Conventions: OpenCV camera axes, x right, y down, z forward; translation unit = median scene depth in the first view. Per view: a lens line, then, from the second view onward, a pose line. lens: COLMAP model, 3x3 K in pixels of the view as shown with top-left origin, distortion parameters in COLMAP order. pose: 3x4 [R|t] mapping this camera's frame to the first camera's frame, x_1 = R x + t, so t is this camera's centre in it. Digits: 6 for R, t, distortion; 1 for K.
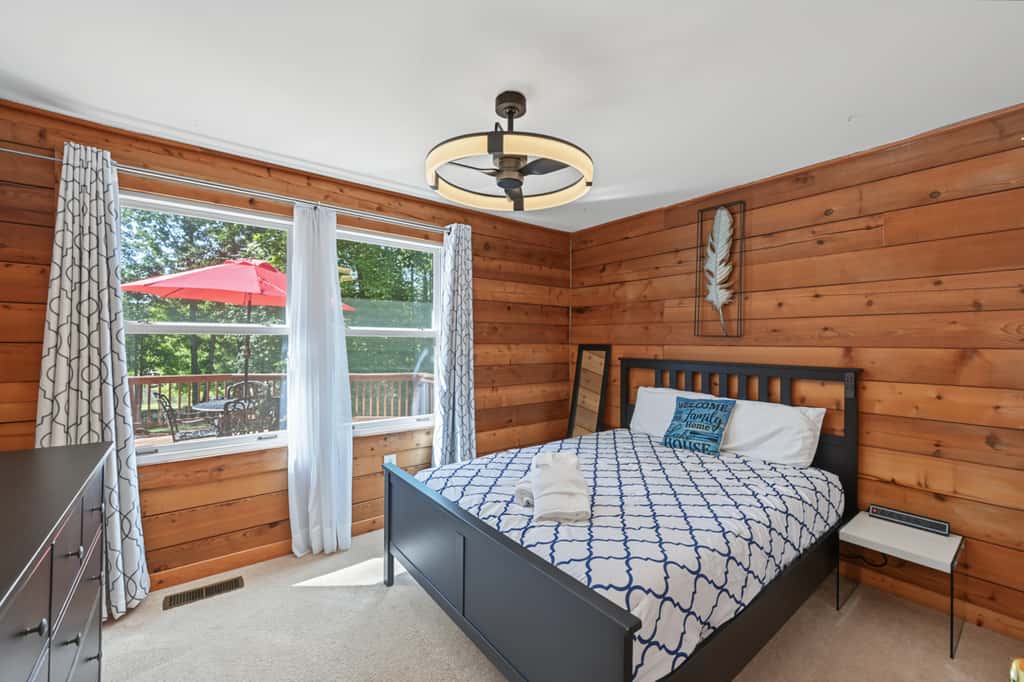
lens RADIAL K [[415.0, 0, 518.2], [0, 415.0, 339.3], [0, 0, 1]] dist [0.000796, 0.000111]
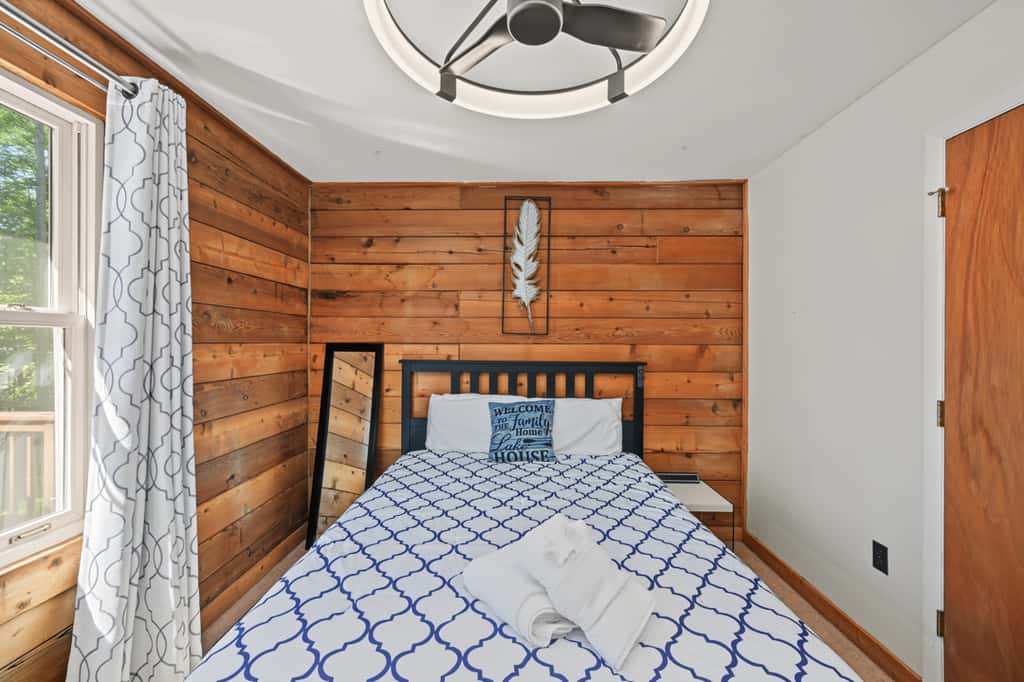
lens RADIAL K [[406.9, 0, 513.0], [0, 406.9, 340.1], [0, 0, 1]] dist [0.002648, 0.000222]
pose [[0.635461, 0.000422, 0.772133, -0.235321], [-0.005635, 0.999976, 0.004091, 0.002731], [-0.772113, -0.006951, 0.635448, 0.389082]]
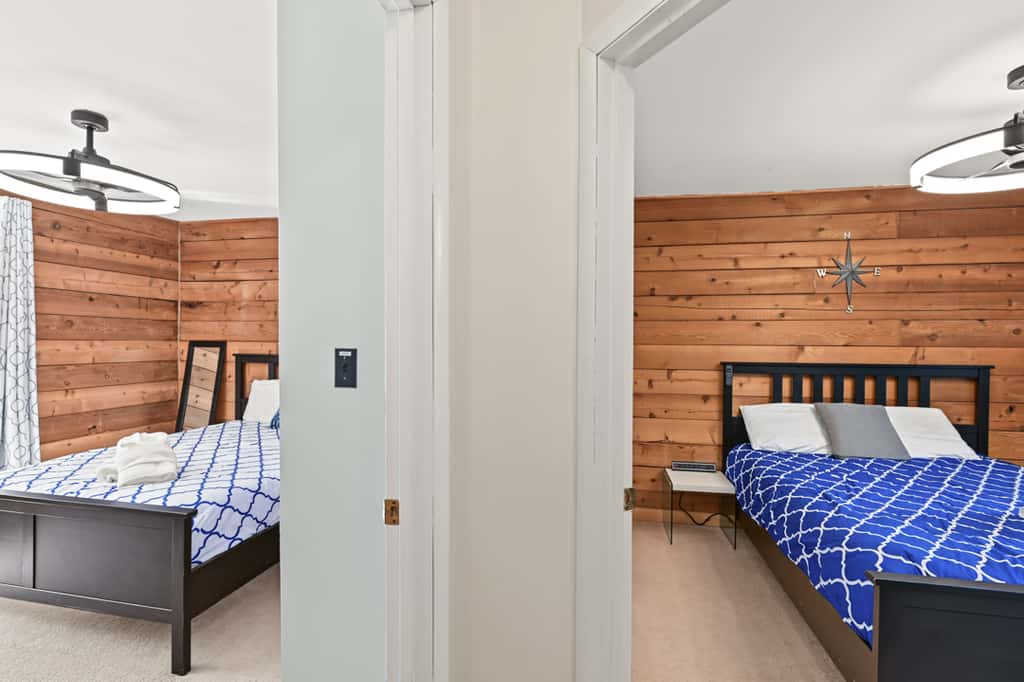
lens RADIAL K [[473.3, 0, 510.0], [0, 473.3, 345.1], [0, 0, 1]] dist [-0.000491, -0.000112]
pose [[0.766259, -0.002512, 0.642527, 0.015120], [-0.008213, 0.999872, 0.013704, 0.000914], [-0.642479, -0.015778, 0.766141, -0.381315]]
